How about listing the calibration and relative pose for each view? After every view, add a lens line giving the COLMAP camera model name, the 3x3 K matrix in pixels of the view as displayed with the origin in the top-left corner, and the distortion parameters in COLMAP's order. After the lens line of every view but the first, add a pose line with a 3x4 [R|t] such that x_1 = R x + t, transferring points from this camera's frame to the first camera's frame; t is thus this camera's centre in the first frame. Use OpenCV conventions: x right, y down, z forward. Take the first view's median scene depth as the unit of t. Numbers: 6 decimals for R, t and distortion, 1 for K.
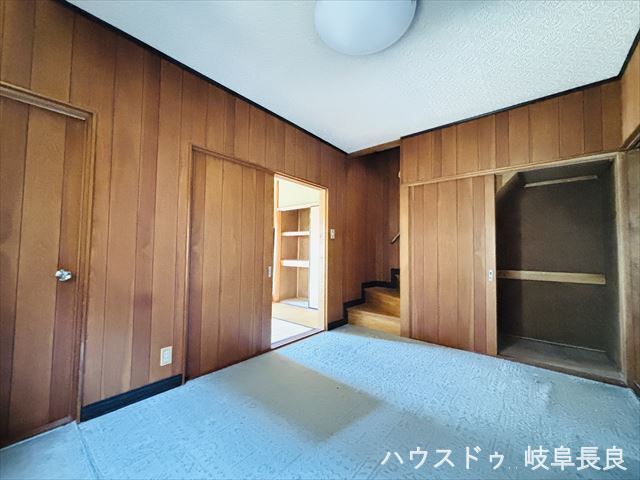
lens RADIAL K [[259.6, 0, 318.9], [0, 259.6, 239.6], [0, 0, 1]] dist [-0.000984, 0.000618]
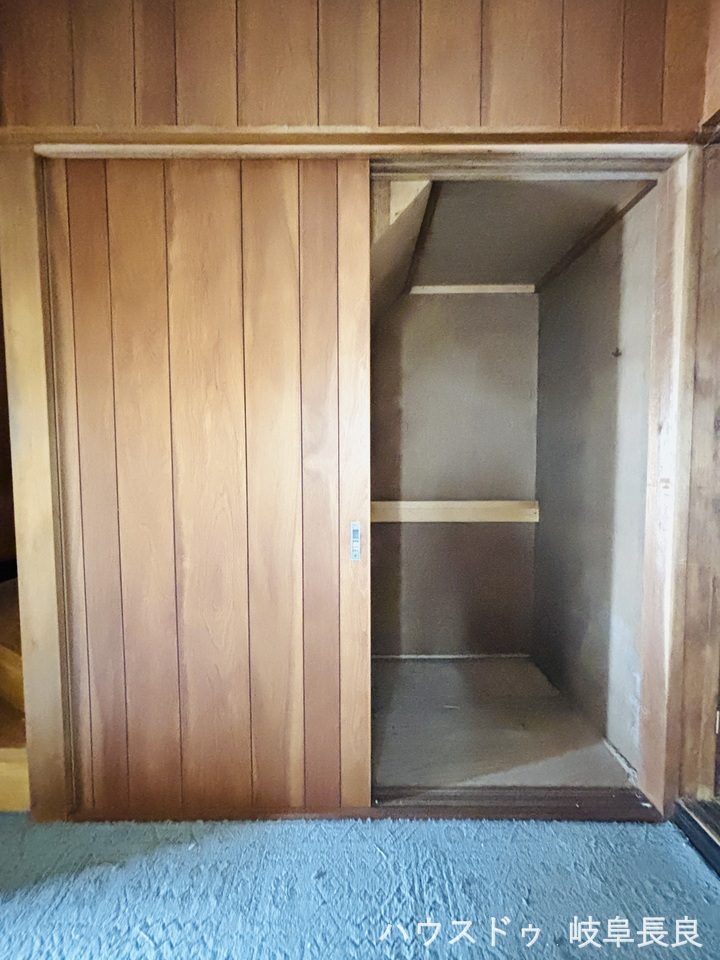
lens RADIAL K [[389.5, 0, 362.5], [0, 389.5, 479.8], [0, 0, 1]] dist [-0.000984, 0.000618]
pose [[0.763357, -0.052084, 0.643874, 0.380307], [-0.015085, 0.995035, 0.098375, 0.029389], [-0.645801, -0.084808, 0.758781, 0.645151]]
